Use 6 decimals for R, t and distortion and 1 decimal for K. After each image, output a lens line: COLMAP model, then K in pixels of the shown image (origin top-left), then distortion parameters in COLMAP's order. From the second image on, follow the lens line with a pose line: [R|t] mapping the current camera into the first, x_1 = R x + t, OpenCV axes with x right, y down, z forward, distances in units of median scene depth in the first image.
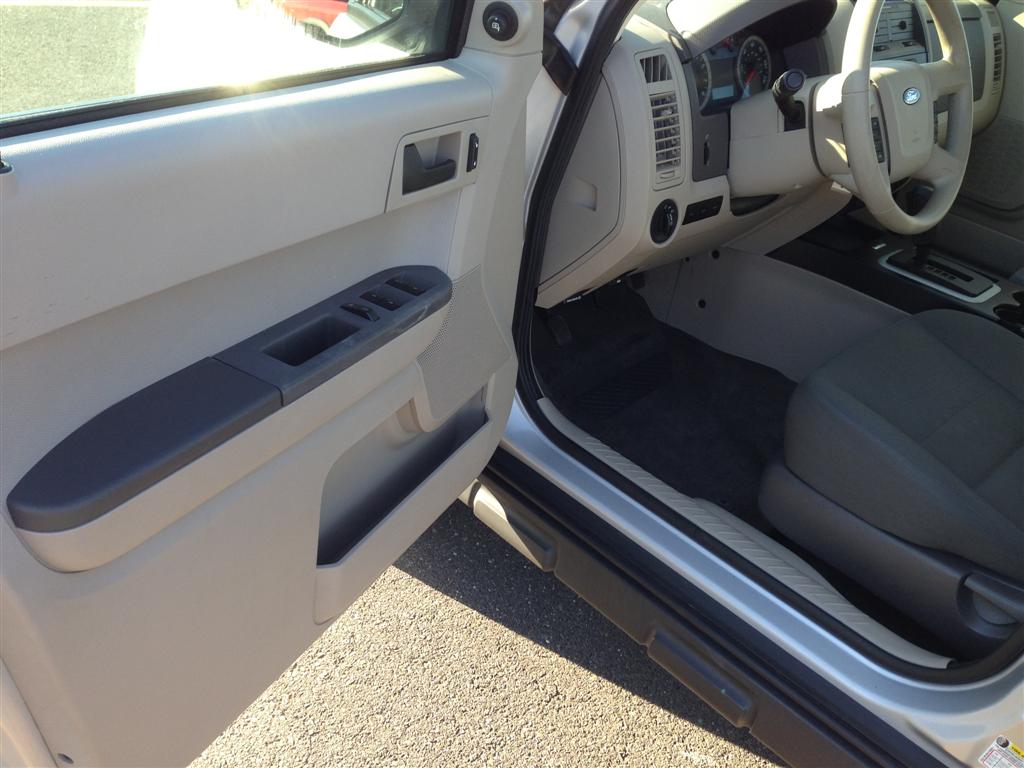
lens RADIAL K [[932.4, 0, 512.0], [0, 932.4, 384.0], [0, 0, 1]] dist [0.139608, -0.237604]
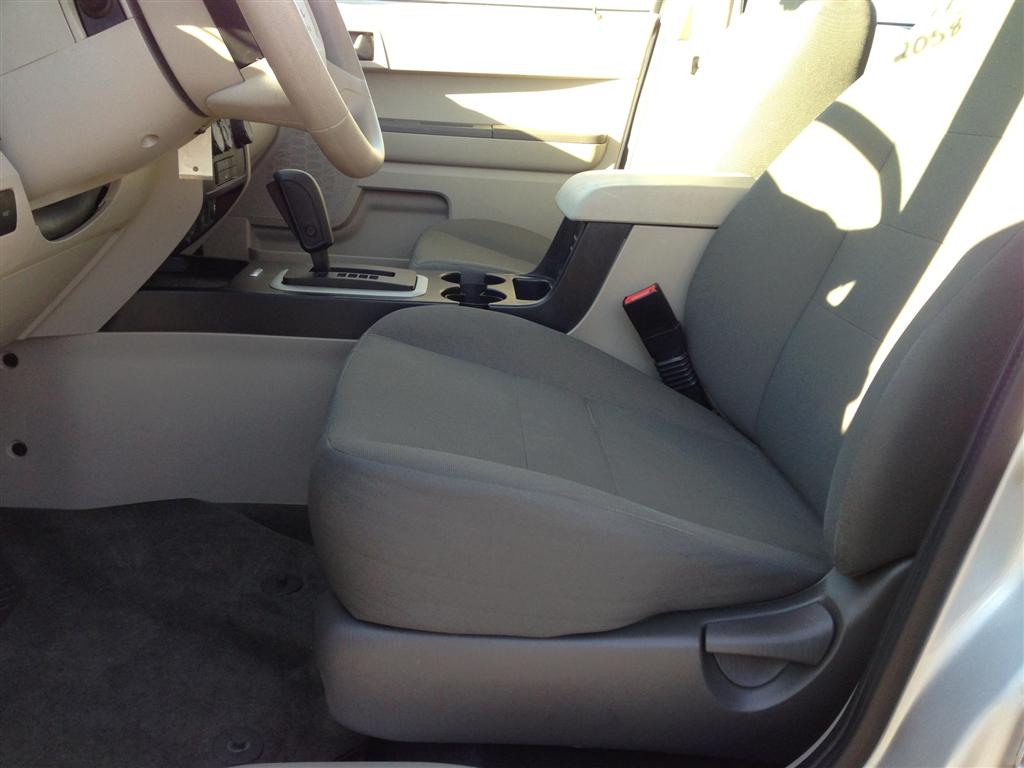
lens RADIAL K [[932.4, 0, 512.0], [0, 932.4, 384.0], [0, 0, 1]] dist [0.139608, -0.237604]
pose [[0.672352, -0.314558, 0.670072, 0.033535], [0.412775, 0.910735, 0.013356, -0.003923], [-0.614459, 0.267609, 0.742176, 0.506240]]
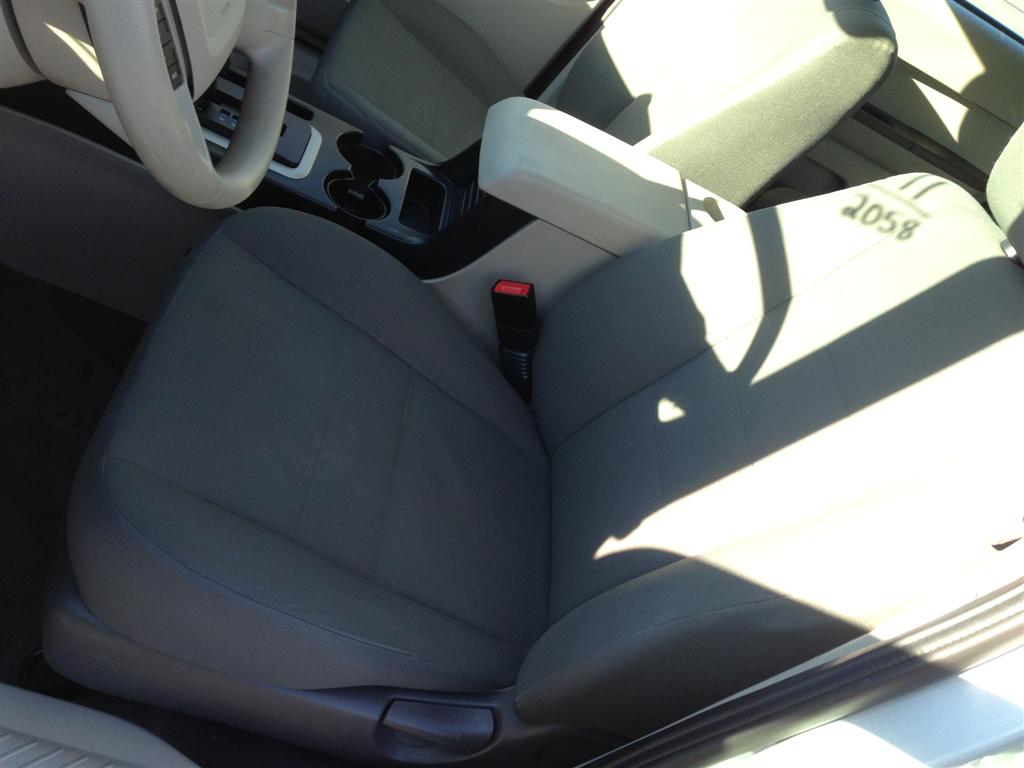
lens RADIAL K [[932.4, 0, 512.0], [0, 932.4, 384.0], [0, 0, 1]] dist [0.139608, -0.237604]
pose [[0.715237, -0.298651, 0.631857, 0.149571], [-0.007147, 0.900924, 0.433917, -0.281587], [-0.698846, -0.314869, 0.642240, 0.486759]]
